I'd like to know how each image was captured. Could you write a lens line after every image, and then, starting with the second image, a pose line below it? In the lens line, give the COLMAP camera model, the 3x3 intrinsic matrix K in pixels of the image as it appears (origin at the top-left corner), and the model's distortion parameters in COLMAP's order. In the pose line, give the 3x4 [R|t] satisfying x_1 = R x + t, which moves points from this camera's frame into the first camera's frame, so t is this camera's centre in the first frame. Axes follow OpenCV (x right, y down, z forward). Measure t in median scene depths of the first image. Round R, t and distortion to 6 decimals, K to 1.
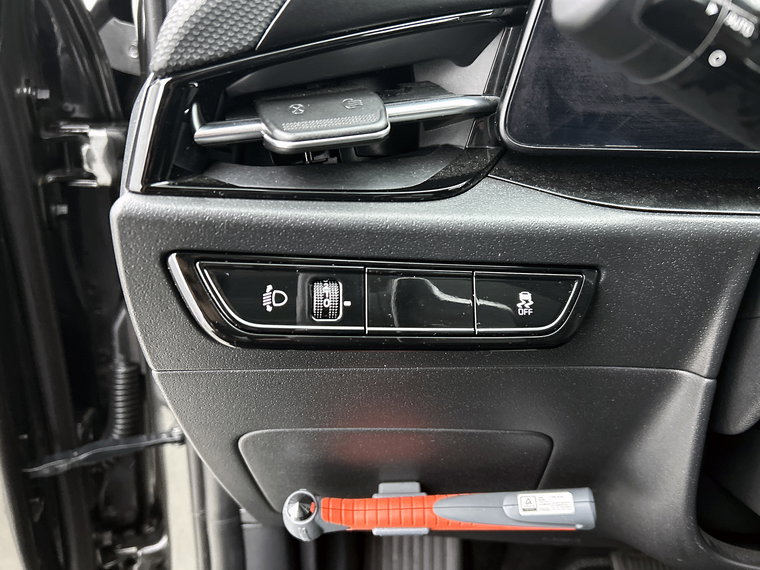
lens RADIAL K [[626.2, 0, 379.9], [0, 626.2, 286.7], [0, 0, 1]] dist [0.002813, -0.020460]
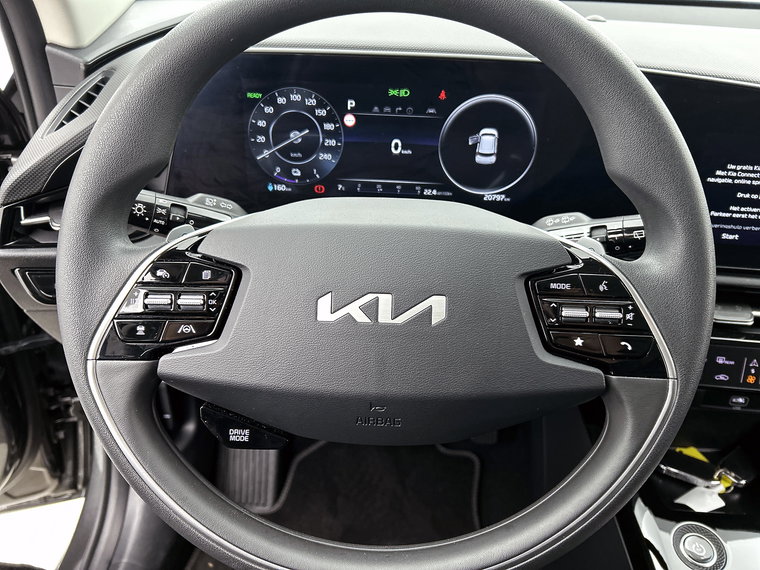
lens RADIAL K [[595.0, 0, 383.6], [0, 595.0, 292.1], [0, 0, 1]] dist [0.015366, -0.011913]
pose [[0.999683, 0.020730, 0.014264, 1.115321], [-0.022831, 0.985558, 0.167792, -0.391691], [-0.010580, -0.168065, 0.985719, -1.417989]]
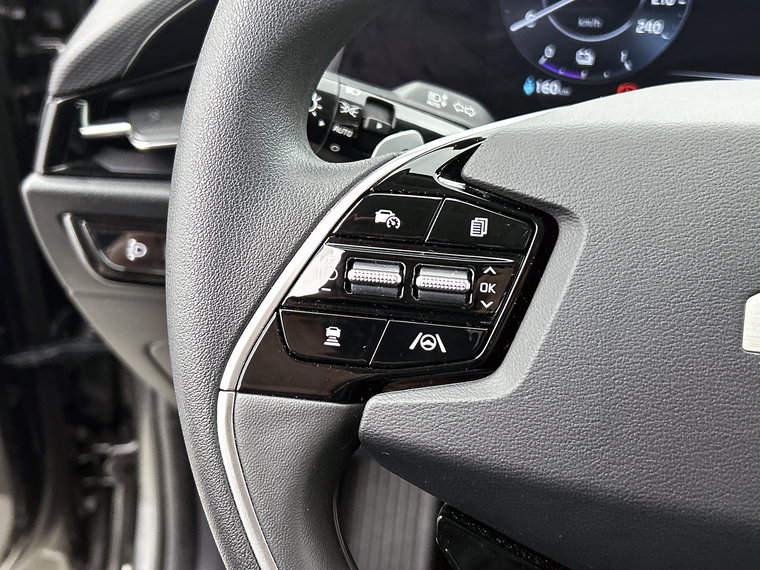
lens RADIAL K [[917.5, 0, 378.4], [0, 917.5, 291.9], [0, 0, 1]] dist [0.020090, 0.000000]
pose [[0.981255, 0.093066, -0.168752, 0.734729], [-0.067478, 0.986153, 0.151488, -0.240782], [0.180514, -0.137261, 0.973948, -0.949255]]
